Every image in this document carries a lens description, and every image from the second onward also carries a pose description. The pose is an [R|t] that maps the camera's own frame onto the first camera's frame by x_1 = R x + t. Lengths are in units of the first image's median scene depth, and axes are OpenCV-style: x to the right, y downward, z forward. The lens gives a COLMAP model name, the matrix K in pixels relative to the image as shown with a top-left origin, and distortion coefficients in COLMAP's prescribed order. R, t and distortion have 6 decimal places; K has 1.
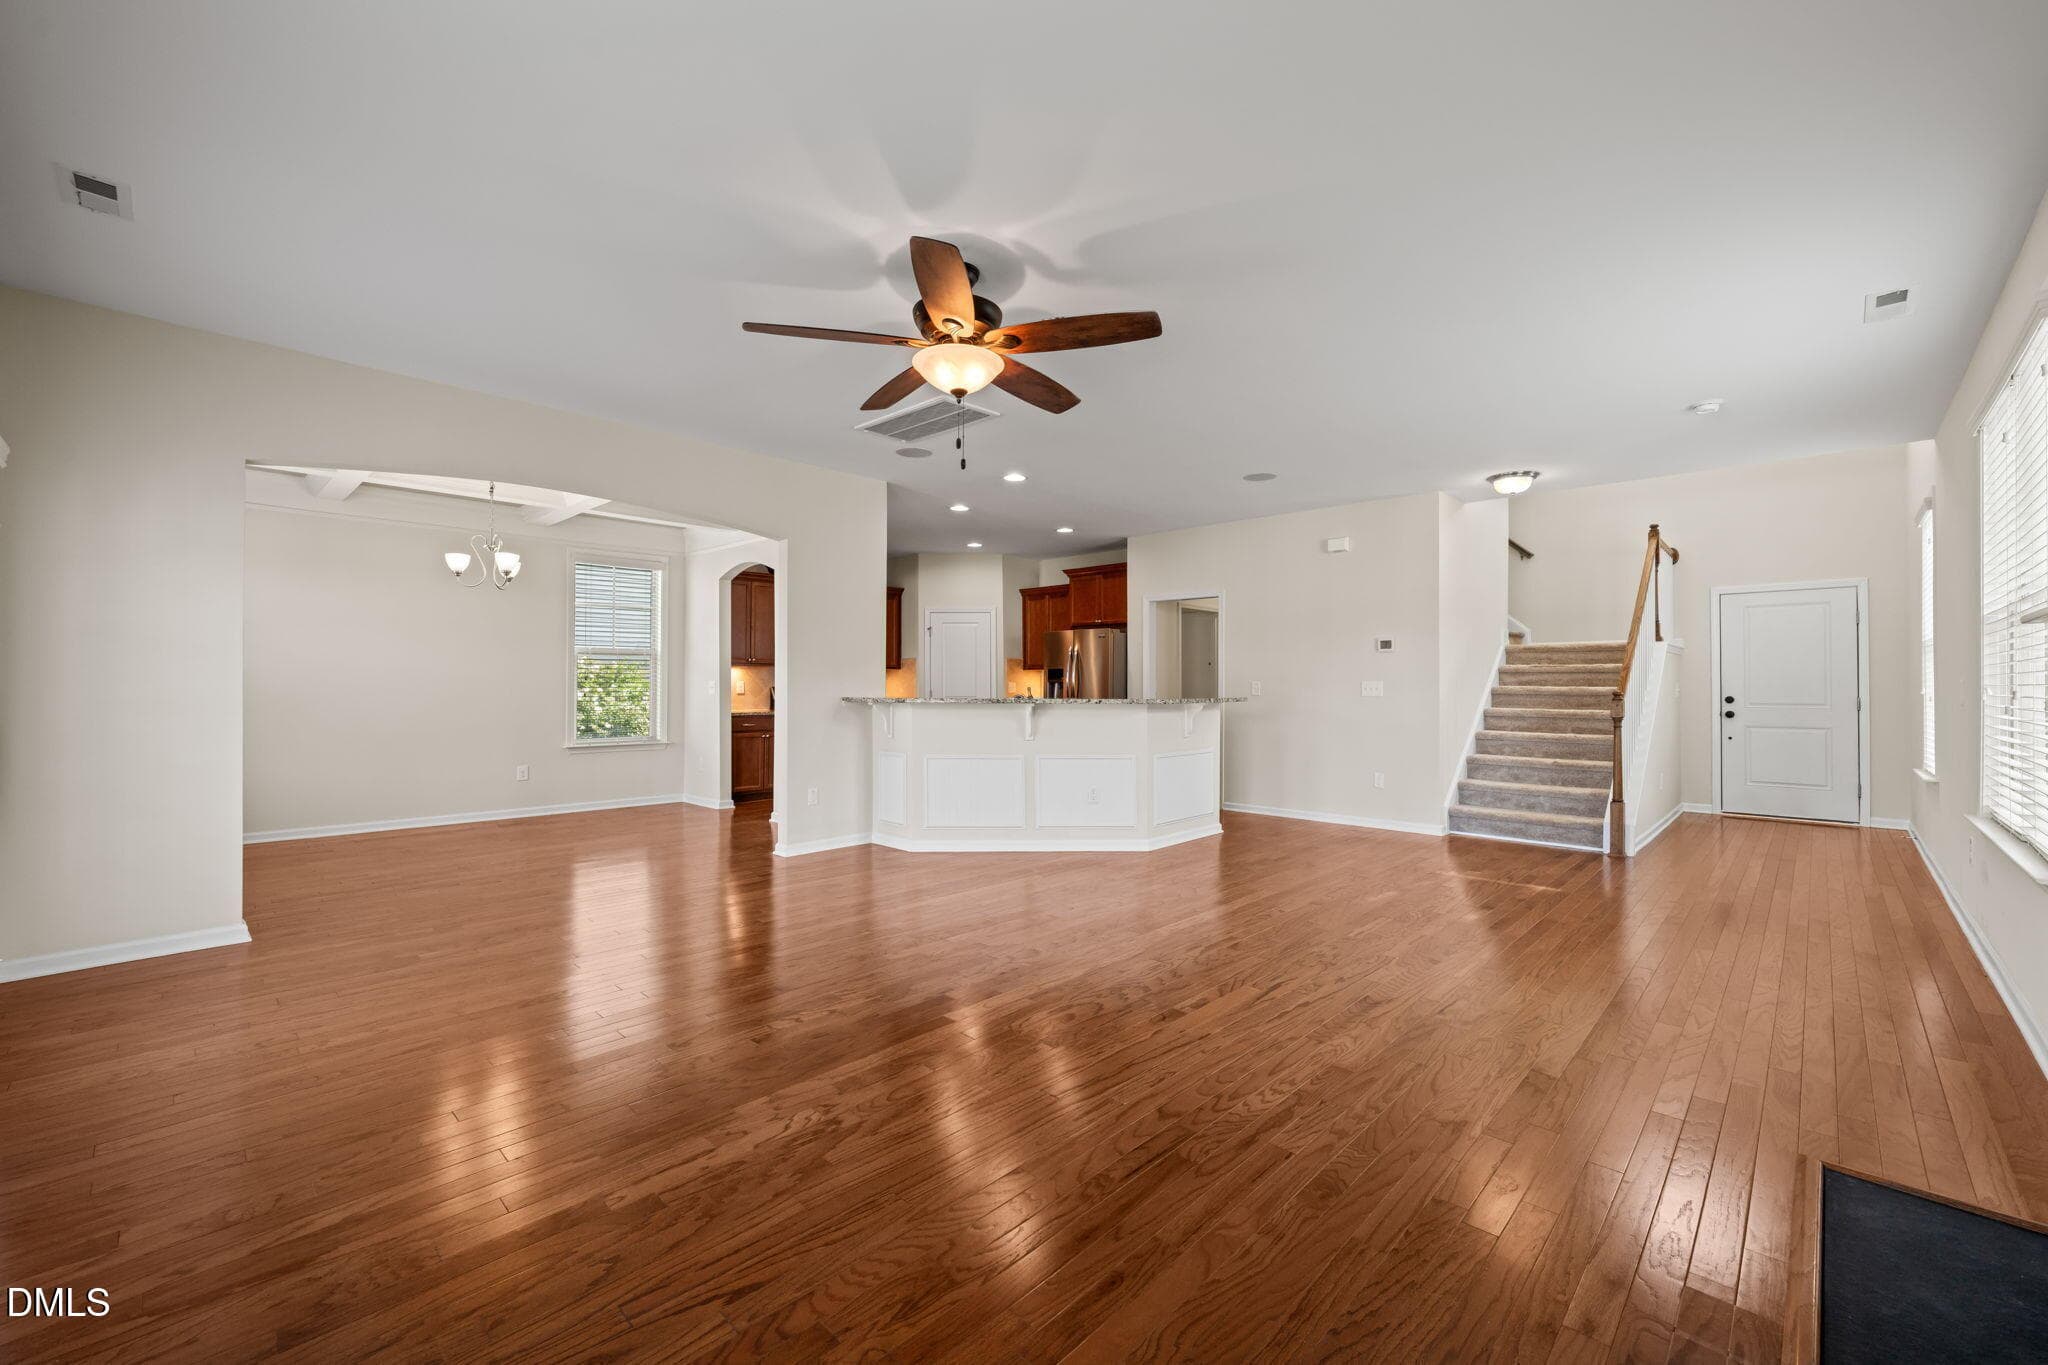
lens RADIAL K [[810.5, 0, 1024.0], [0, 810.5, 682.5], [0, 0, 1]] dist [0.000566, 0.000212]
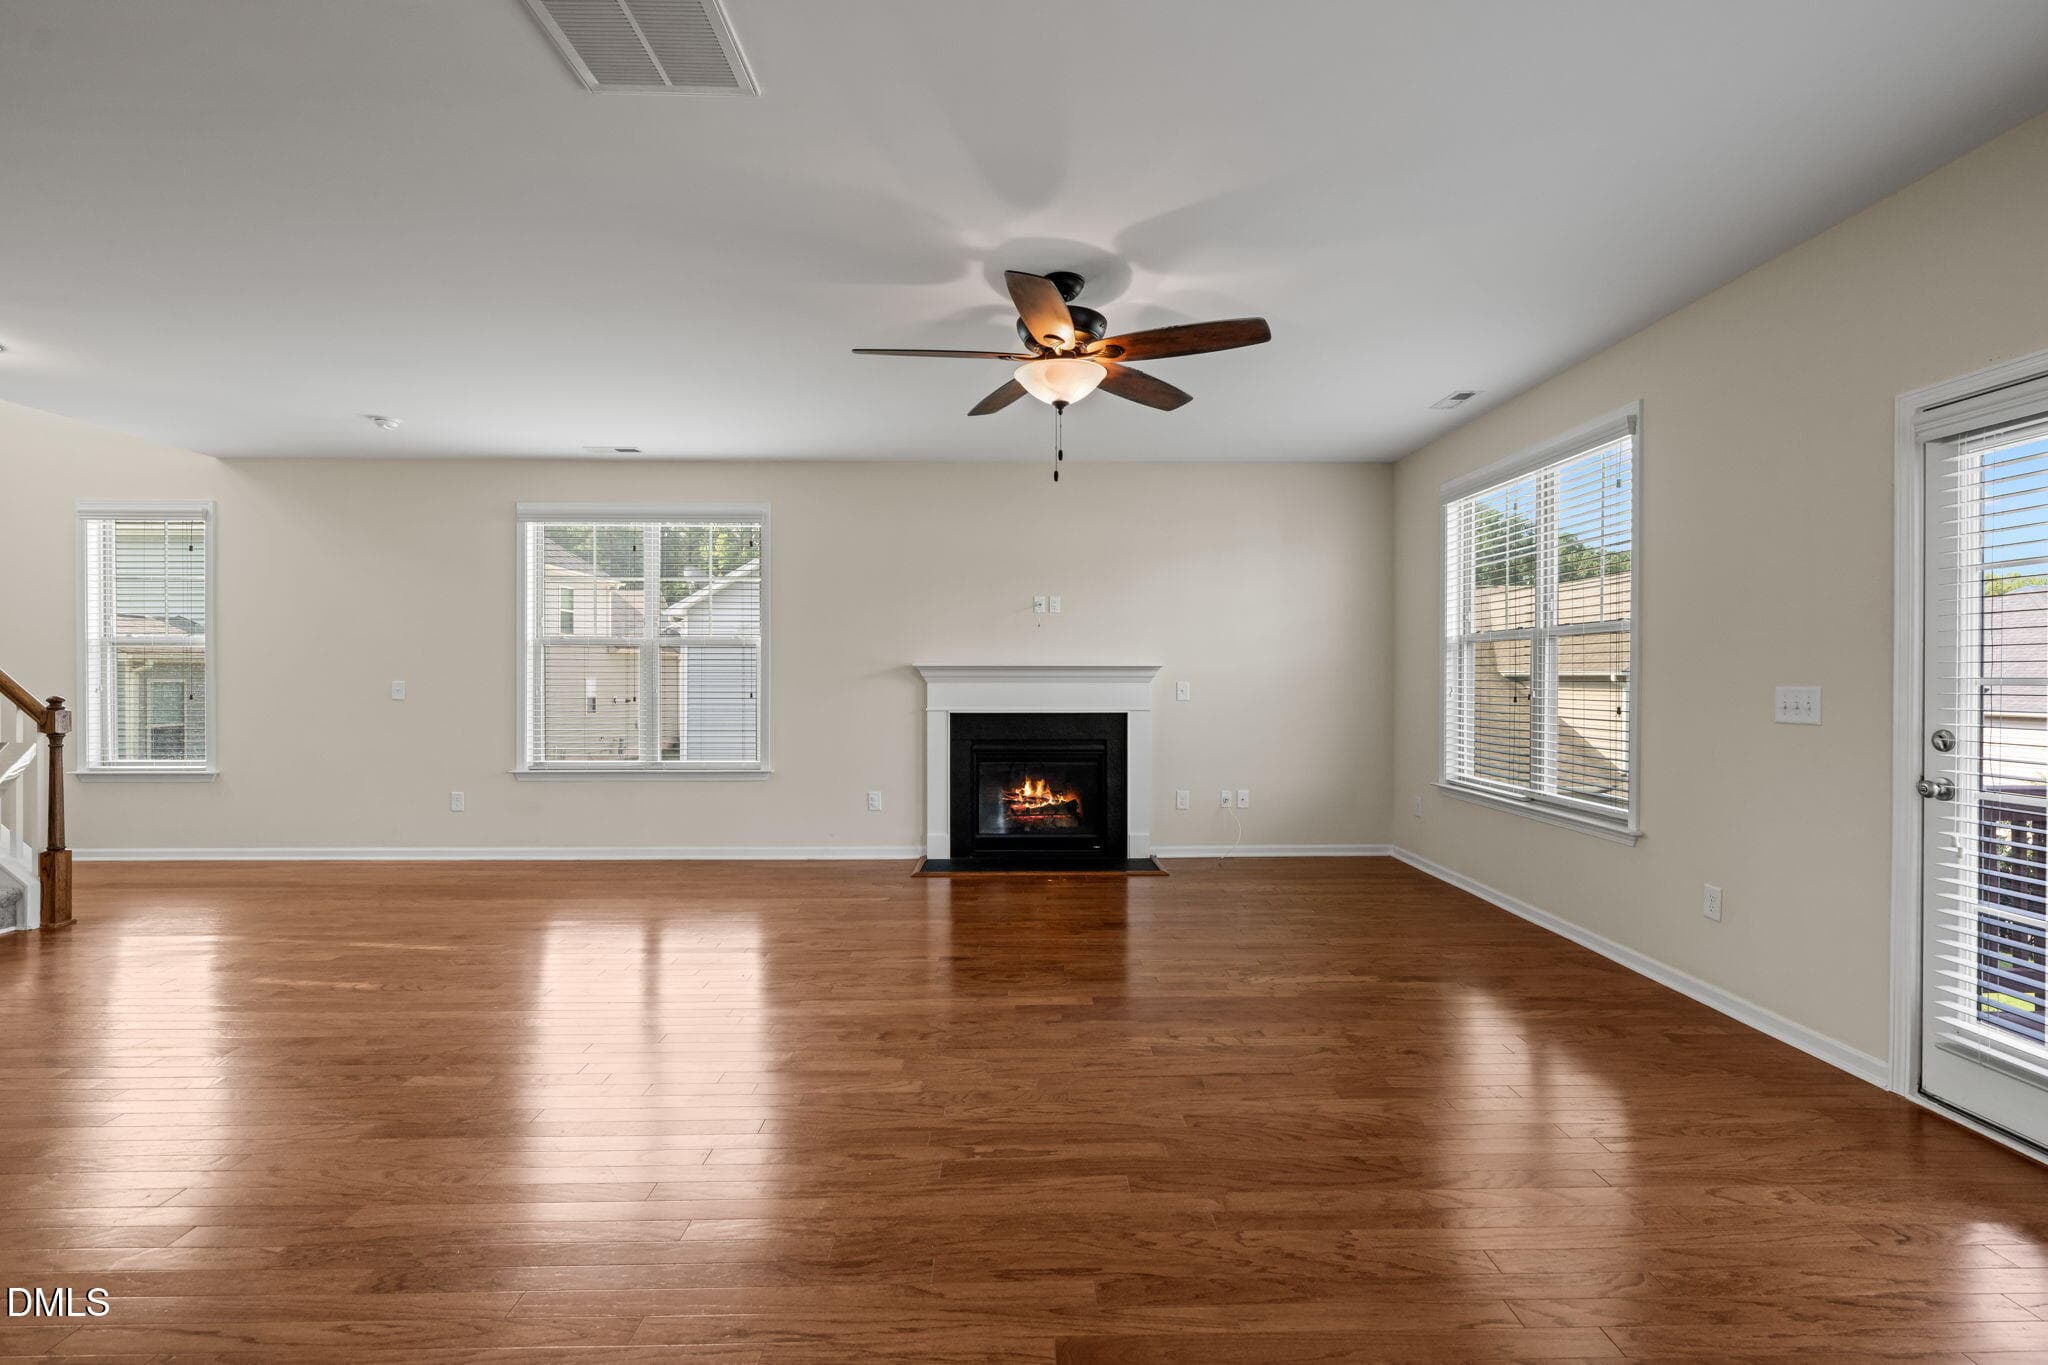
lens RADIAL K [[892.2, 0, 1024.0], [0, 892.2, 682.5], [0, 0, 1]] dist [0.001045, 0.000229]
pose [[-0.707886, -0.008386, 0.706277, -0.370601], [-0.004441, 0.999963, 0.007421, -0.010495], [-0.706313, 0.002116, -0.707897, 0.813656]]
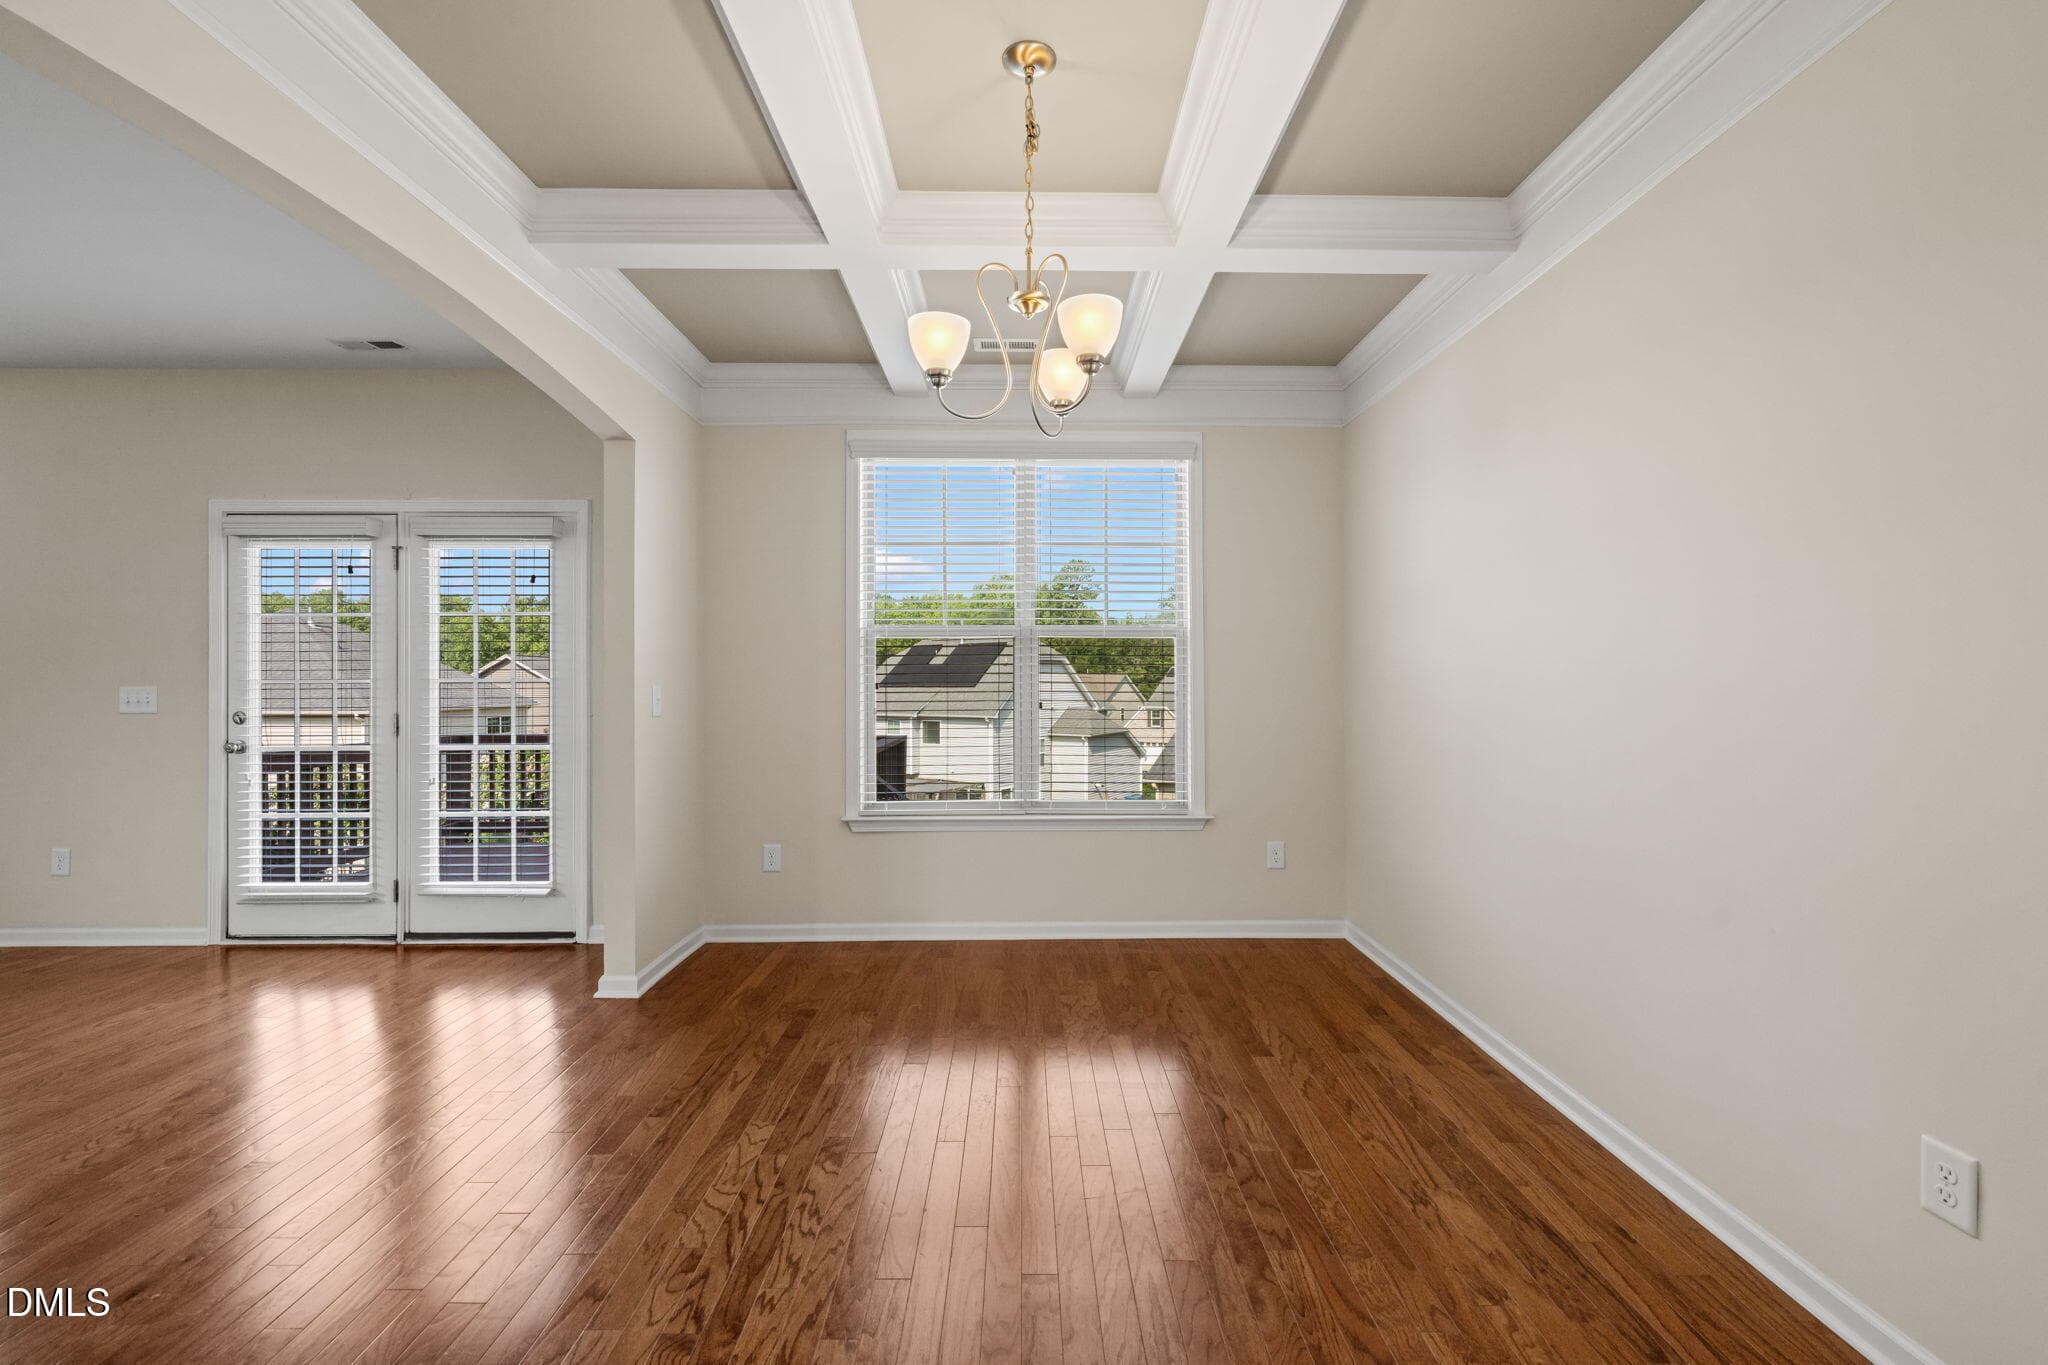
lens RADIAL K [[837.7, 0, 1024.0], [0, 837.7, 682.5], [0, 0, 1]] dist [-0.001379, -0.000181]
pose [[-0.710767, -0.002056, -0.703425, -0.357447], [0.000674, 0.999993, -0.003604, -0.006878], [0.703428, -0.003036, -0.710760, 1.075655]]
